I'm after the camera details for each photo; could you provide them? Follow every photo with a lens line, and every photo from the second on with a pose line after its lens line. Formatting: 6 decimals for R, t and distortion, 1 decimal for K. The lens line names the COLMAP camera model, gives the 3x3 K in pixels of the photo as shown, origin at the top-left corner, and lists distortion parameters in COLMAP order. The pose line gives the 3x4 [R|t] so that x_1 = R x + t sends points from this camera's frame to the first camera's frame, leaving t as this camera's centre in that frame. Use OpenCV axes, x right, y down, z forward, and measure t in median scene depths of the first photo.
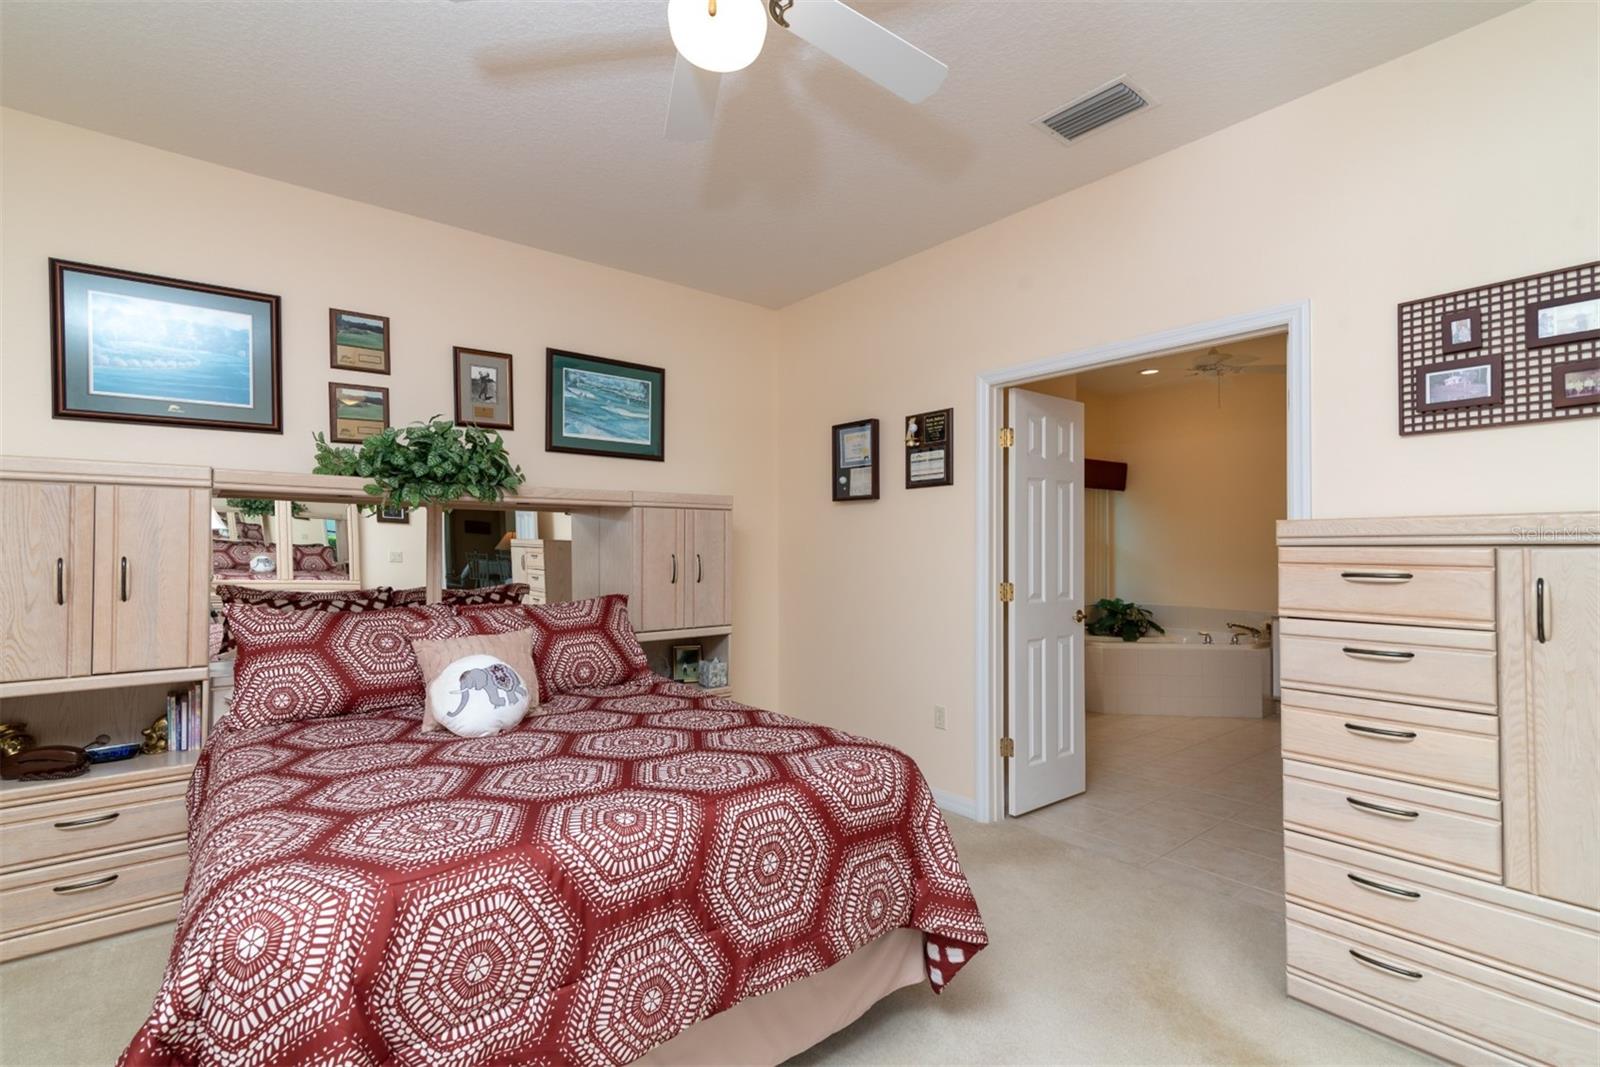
lens RADIAL K [[730.8, 0, 797.7], [0, 730.8, 539.7], [0, 0, 1]] dist [0.012887, 0.000743]
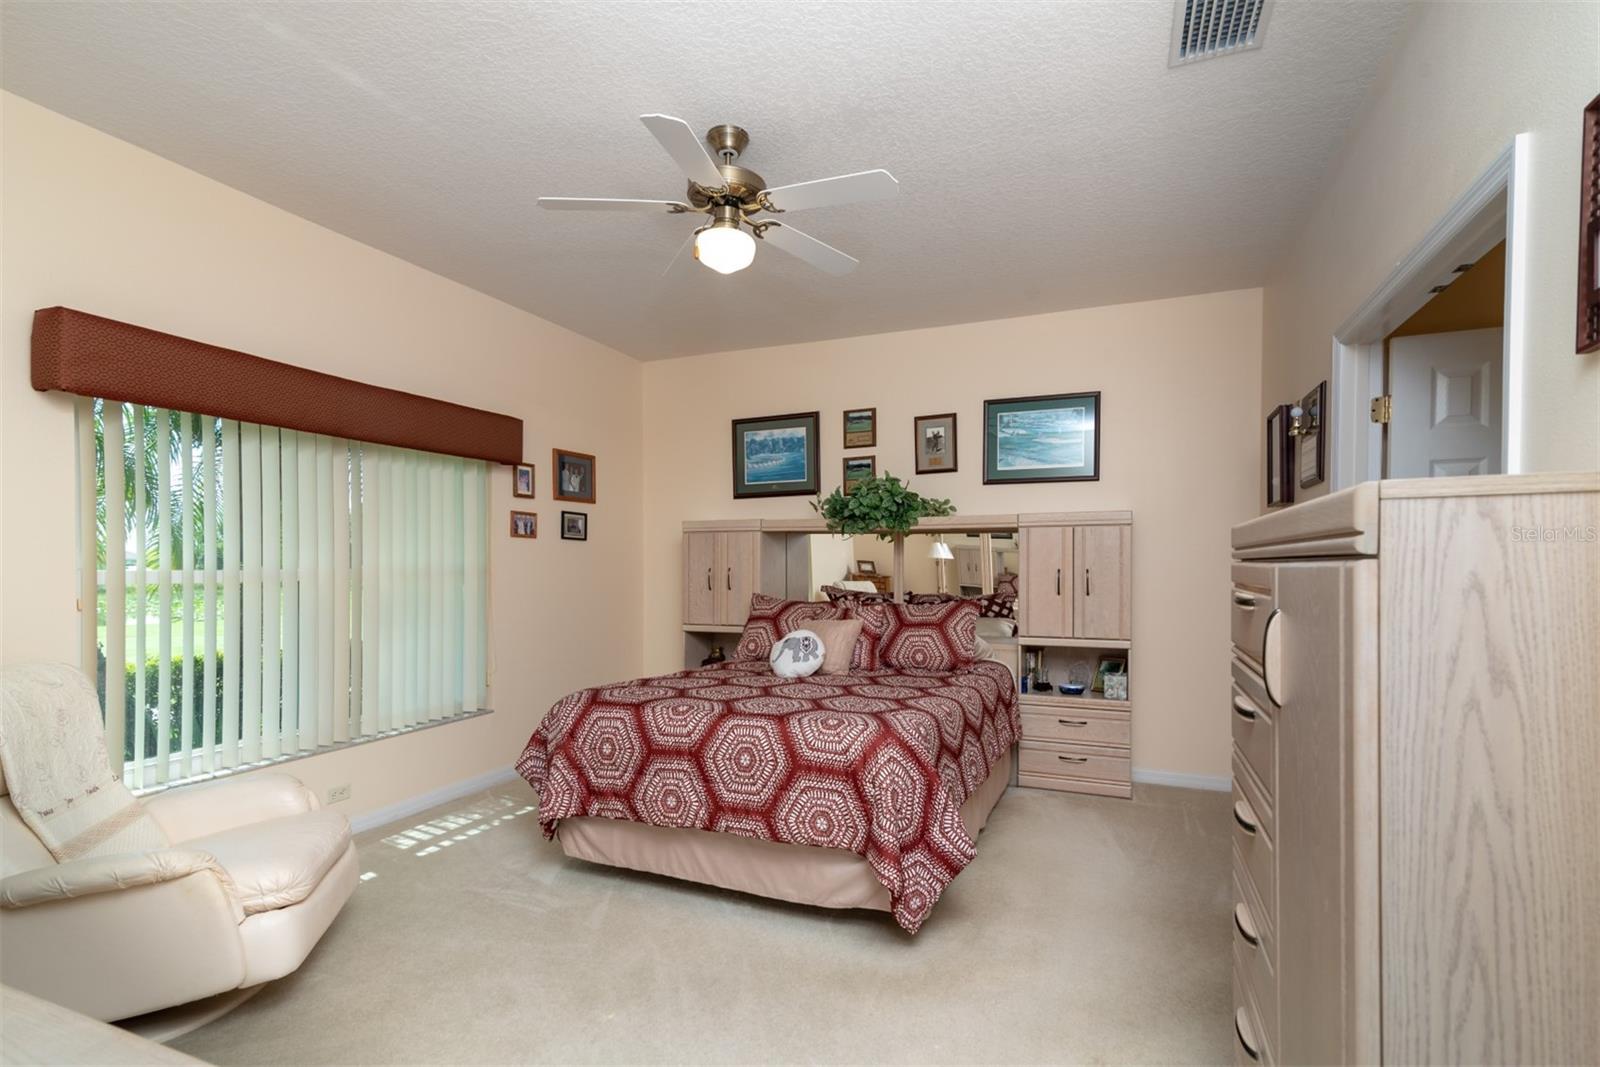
lens RADIAL K [[730.8, 0, 808.8], [0, 730.8, 569.0], [0, 0, 1]] dist [0.012887, 0.000743]
pose [[0.484950, 0.006102, -0.874520, 0.627621], [0.011406, 0.999846, 0.013301, 0.001632], [0.874467, -0.016425, 0.484806, 0.151621]]
